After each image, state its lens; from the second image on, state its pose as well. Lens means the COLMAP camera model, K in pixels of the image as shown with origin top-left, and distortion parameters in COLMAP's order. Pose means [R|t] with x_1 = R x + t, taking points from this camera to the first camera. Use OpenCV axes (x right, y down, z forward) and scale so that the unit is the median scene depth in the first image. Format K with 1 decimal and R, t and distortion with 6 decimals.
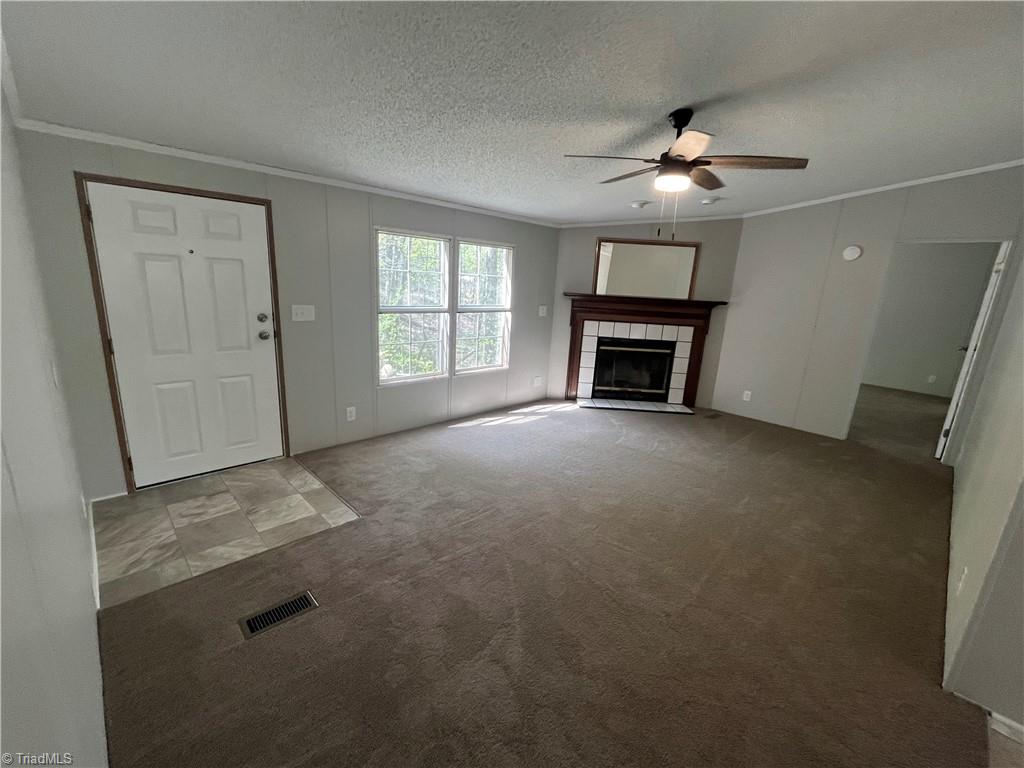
lens RADIAL K [[429.9, 0, 510.4], [0, 429.9, 385.3], [0, 0, 1]] dist [-0.004504, -0.000407]
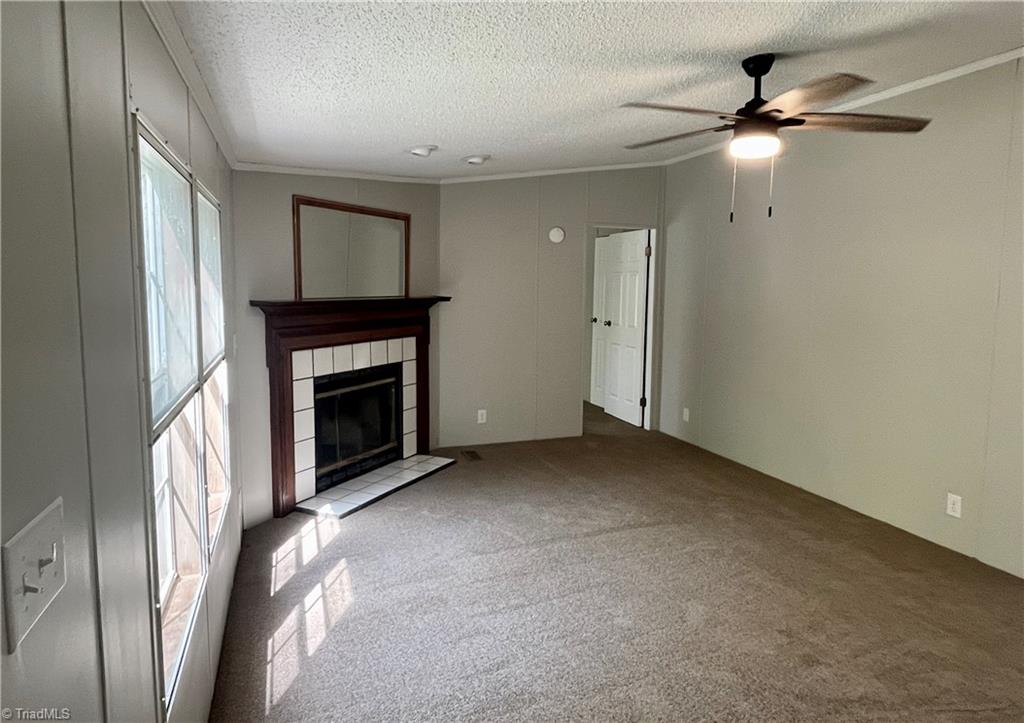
lens RADIAL K [[607.7, 0, 501.2], [0, 607.7, 341.7], [0, 0, 1]] dist [-0.000996, 0.000261]
pose [[0.430908, -0.134364, 0.892336, -0.361563], [0.230086, 0.972529, 0.035331, -0.130339], [-0.872570, 0.190090, 0.449986, 0.456472]]
